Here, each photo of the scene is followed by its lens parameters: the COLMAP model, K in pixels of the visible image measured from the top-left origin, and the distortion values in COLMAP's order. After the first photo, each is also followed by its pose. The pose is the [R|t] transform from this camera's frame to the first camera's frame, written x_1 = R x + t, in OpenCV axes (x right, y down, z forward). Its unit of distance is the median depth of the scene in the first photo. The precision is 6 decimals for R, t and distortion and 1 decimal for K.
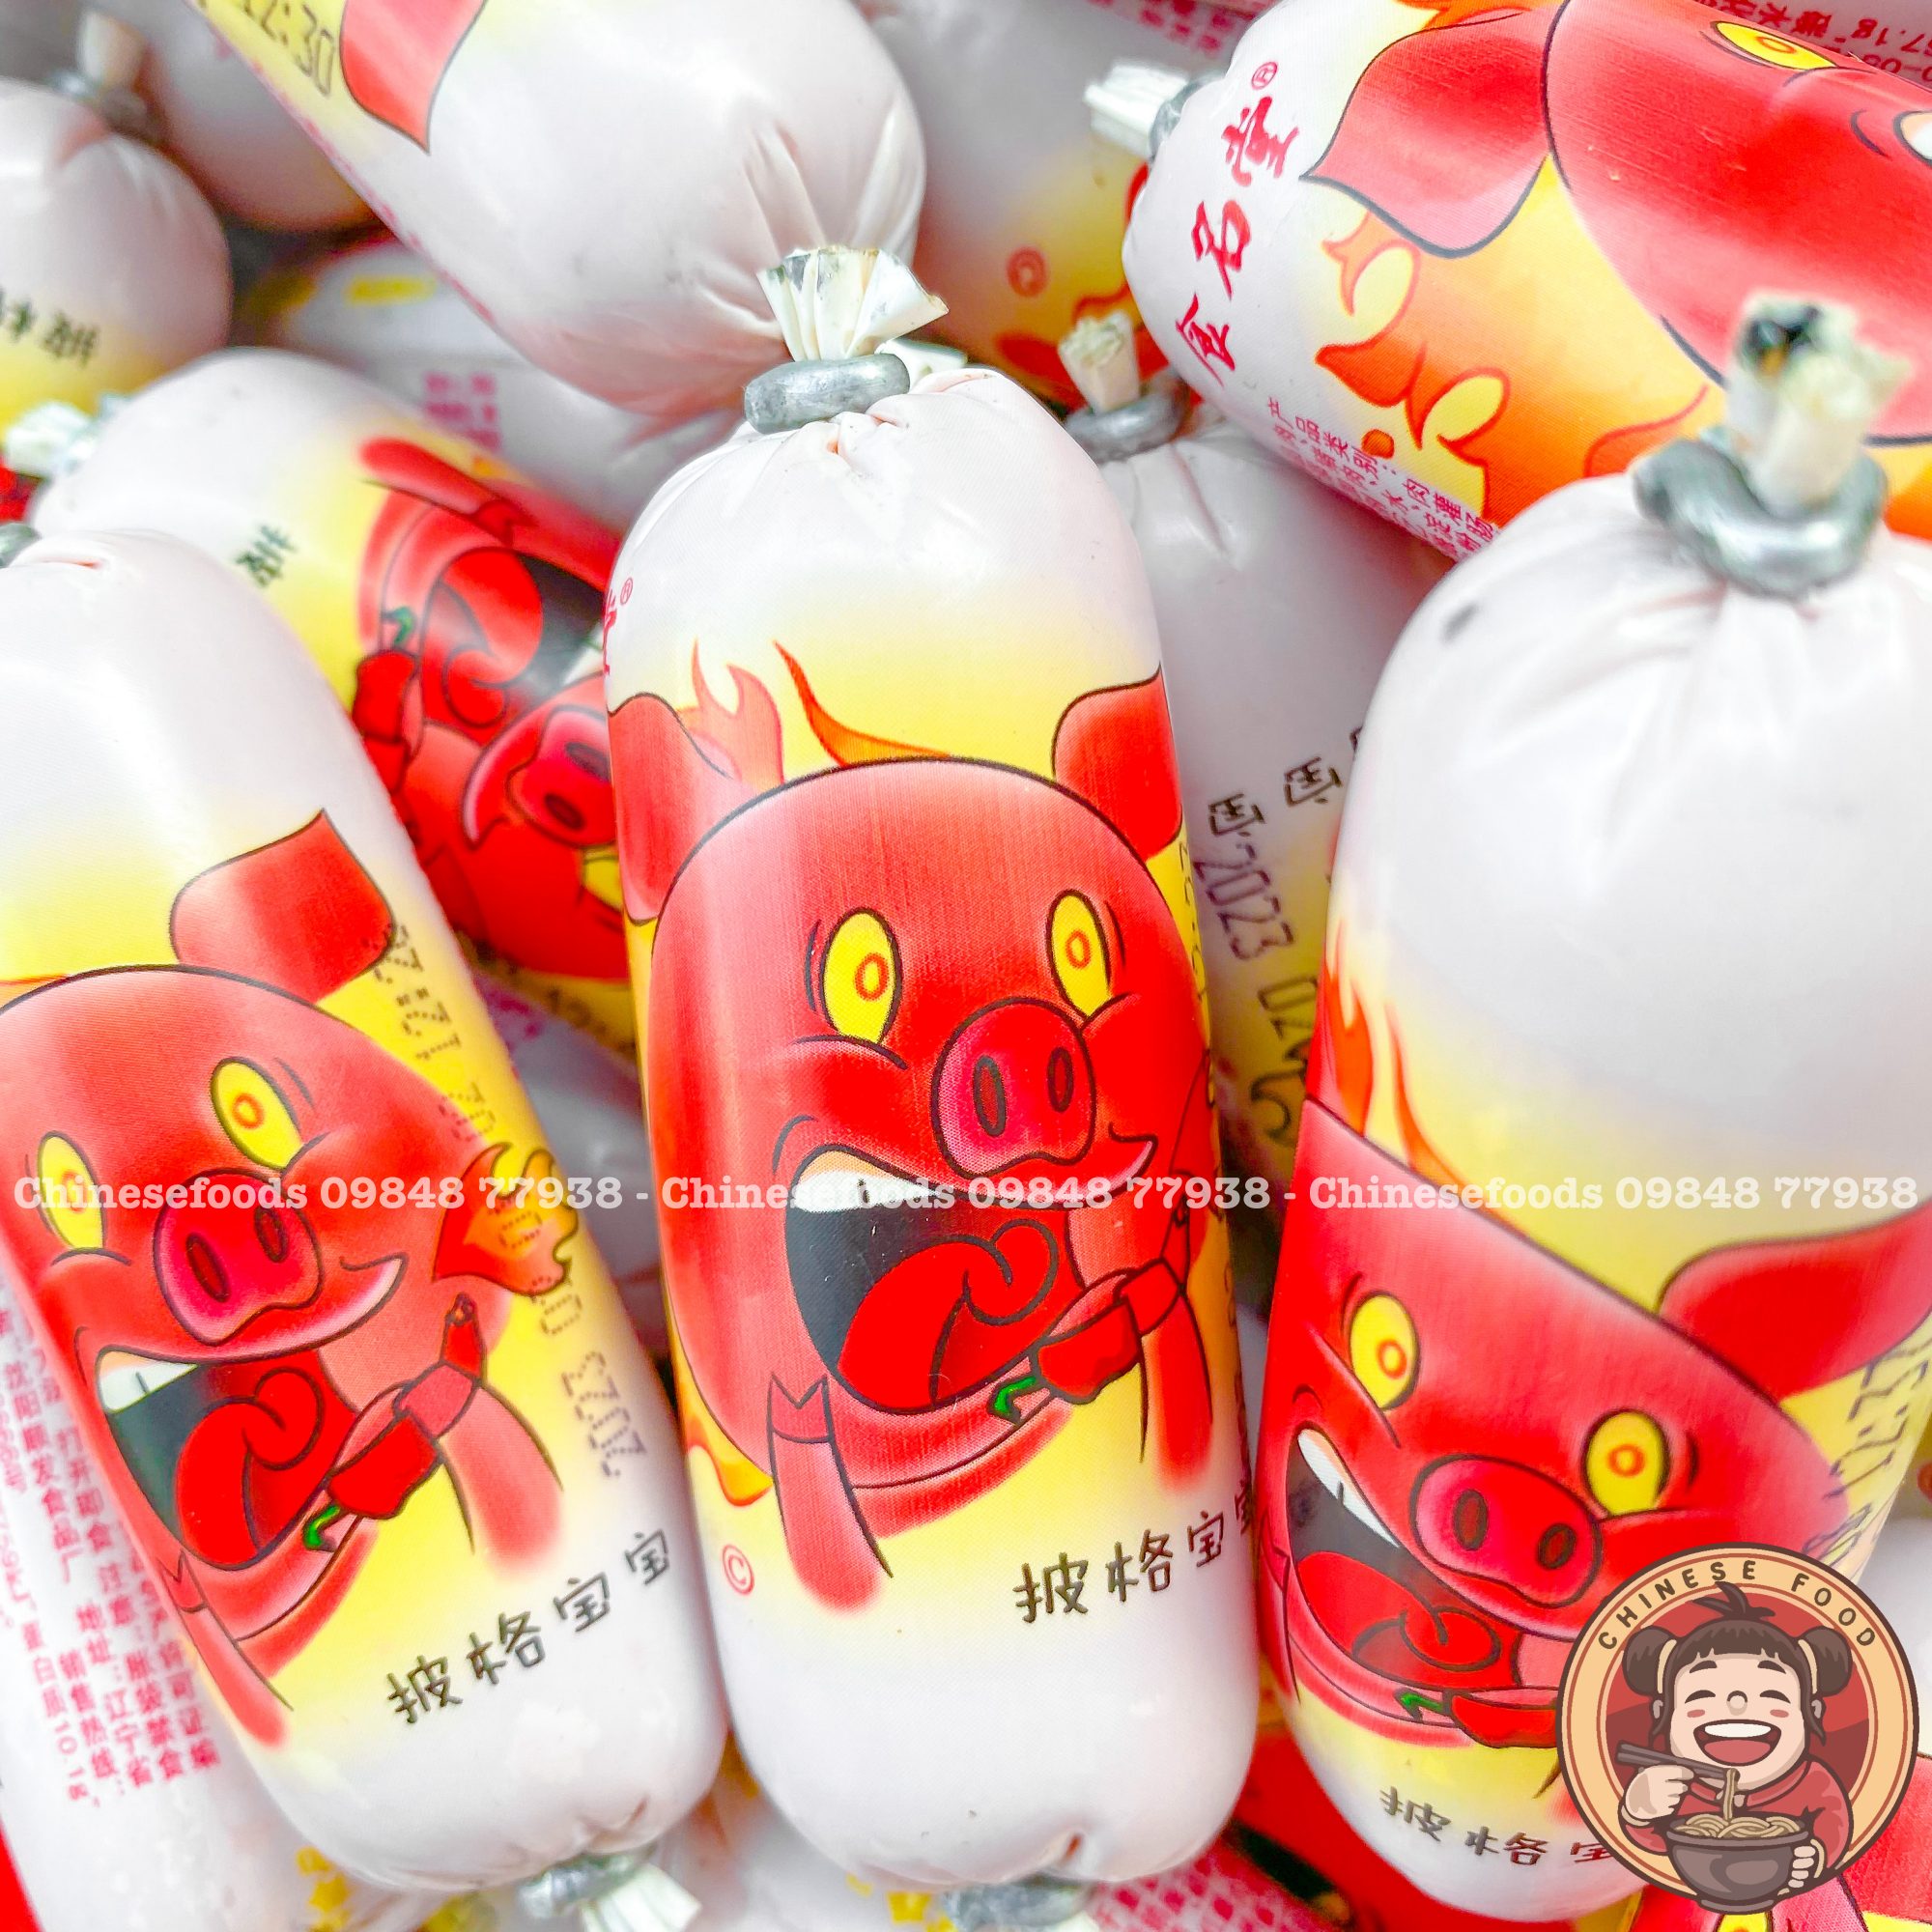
lens RADIAL K [[2244.2, 0, 967.6], [0, 2244.2, 892.7], [0, 0, 1]] dist [-0.010652, -0.040461]
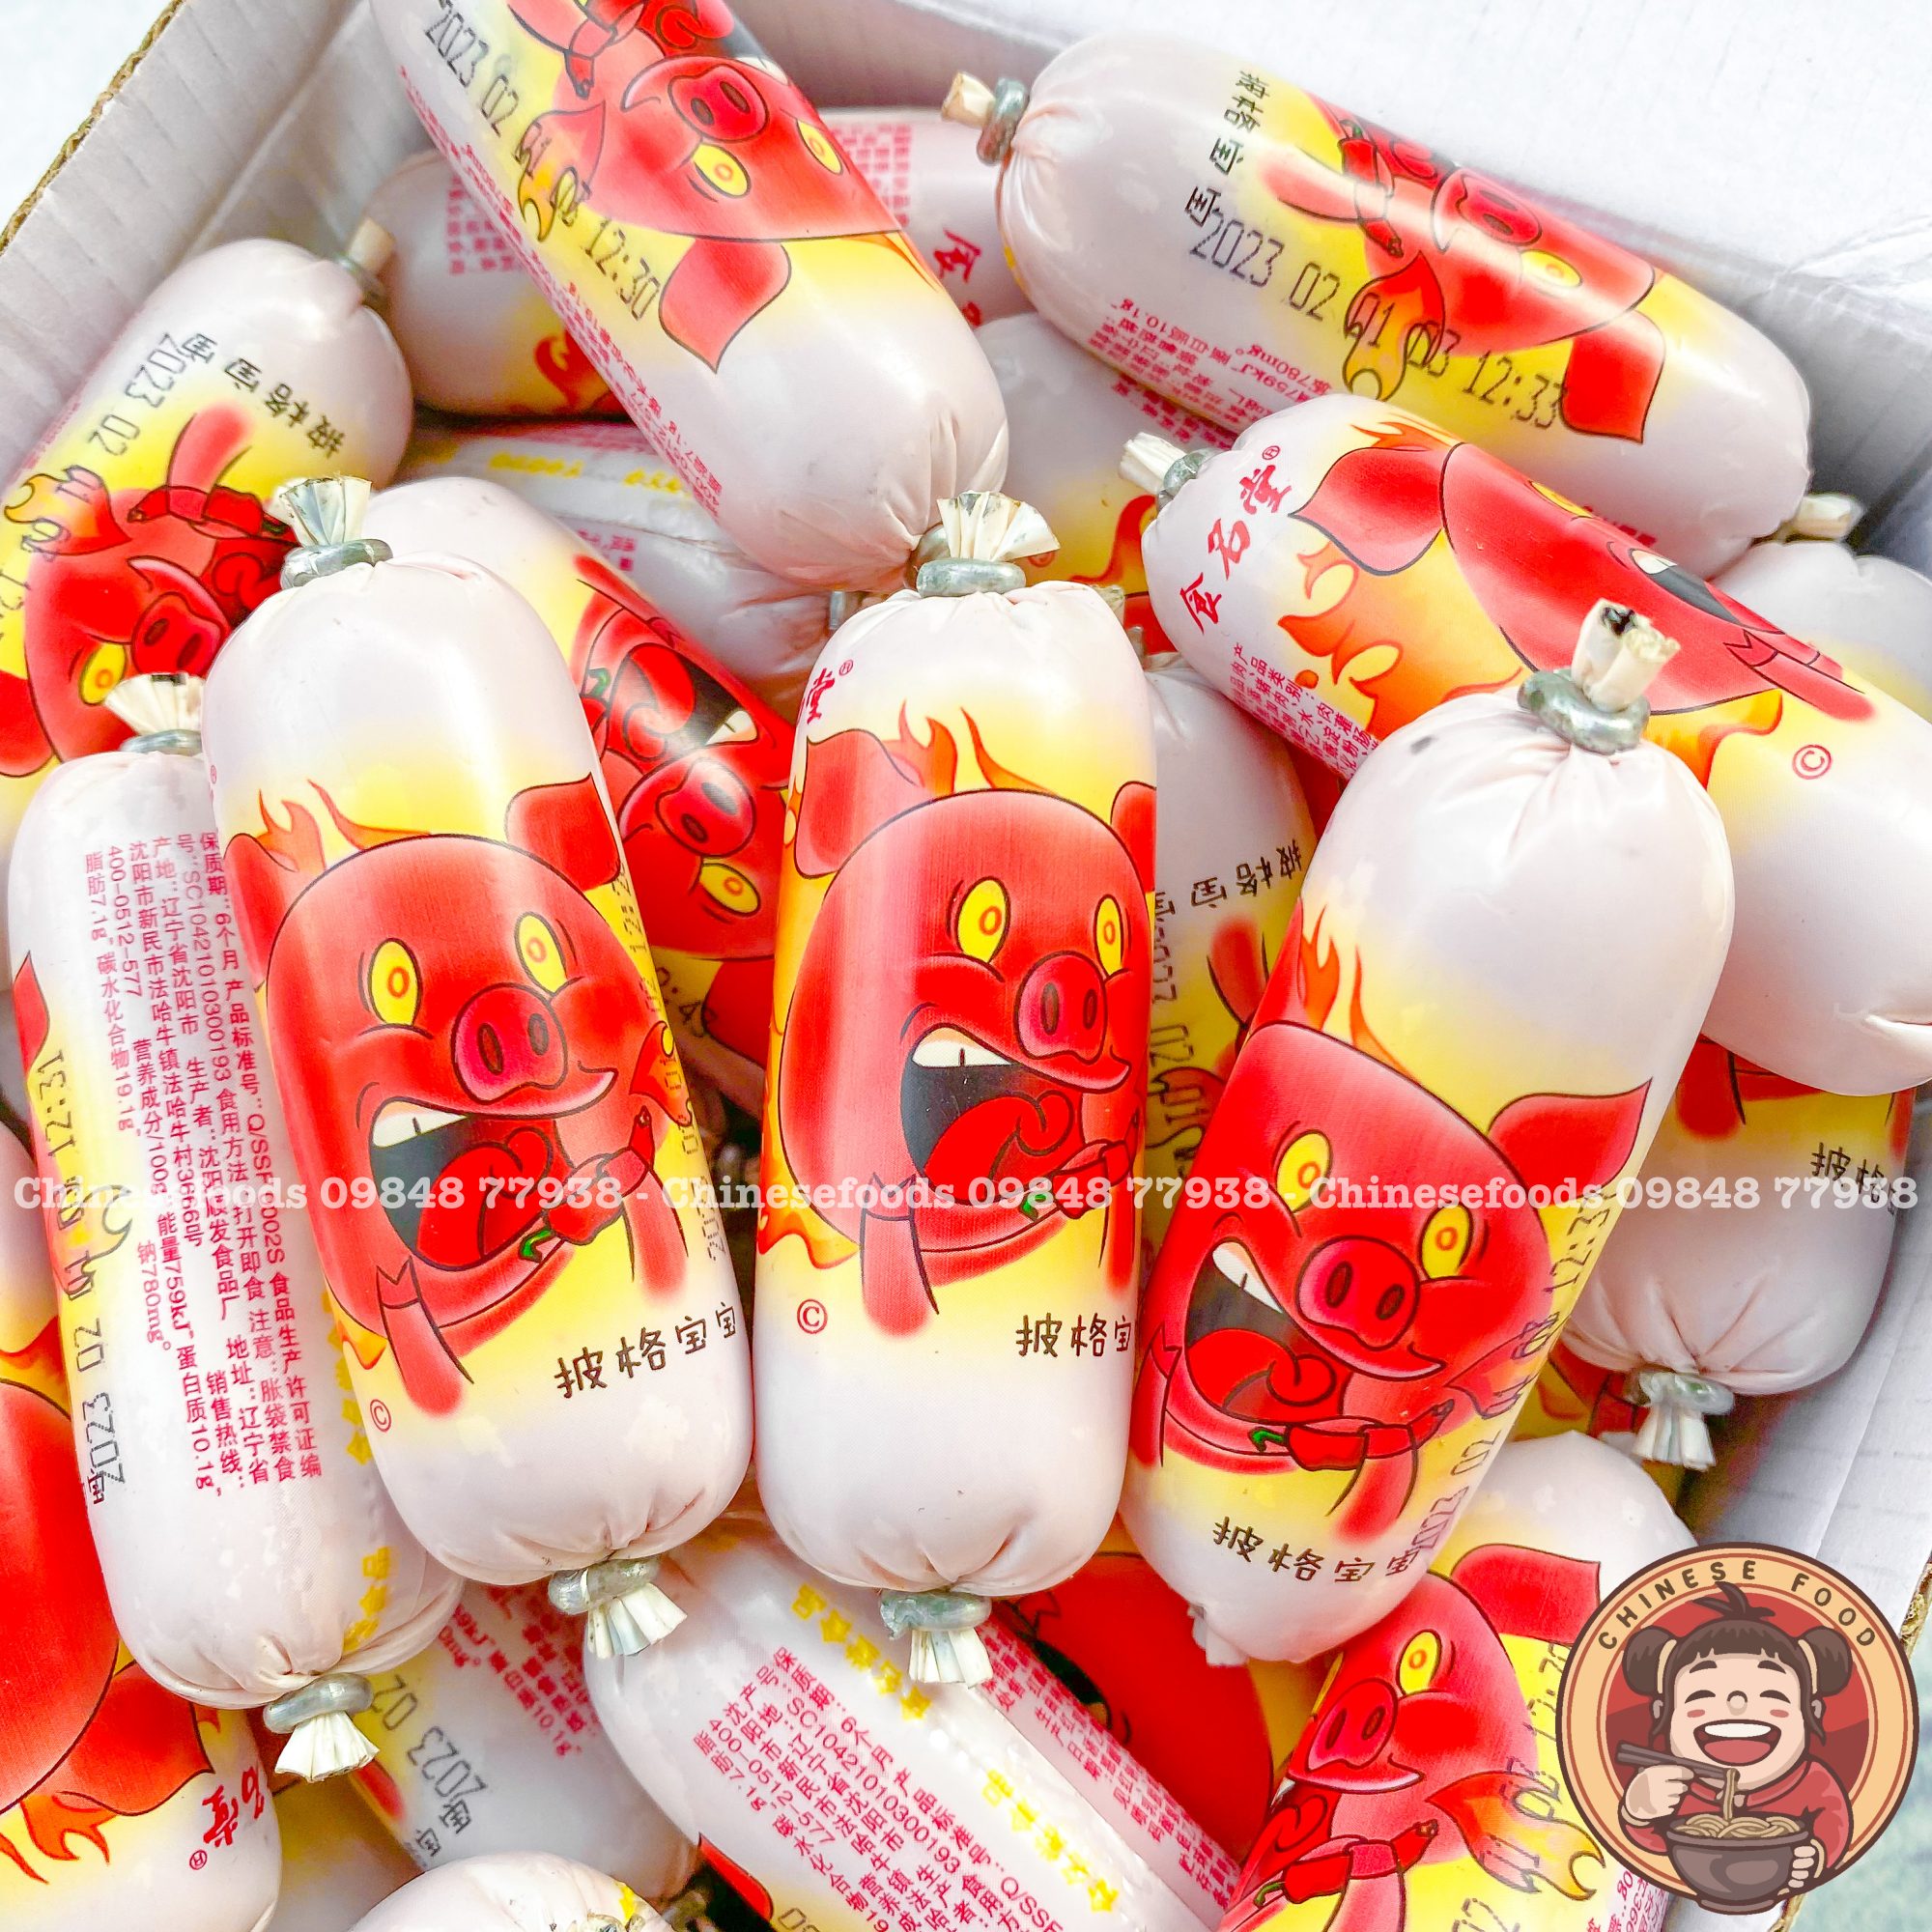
lens RADIAL K [[2205.0, 0, 960.0], [0, 2205.0, 896.2], [0, 0, 1]] dist [0.268158, -0.832888]
pose [[0.950956, 0.194588, 0.240453, -0.415315], [-0.143223, 0.965987, -0.215306, 0.337738], [-0.274171, 0.170308, 0.946481, -0.444413]]
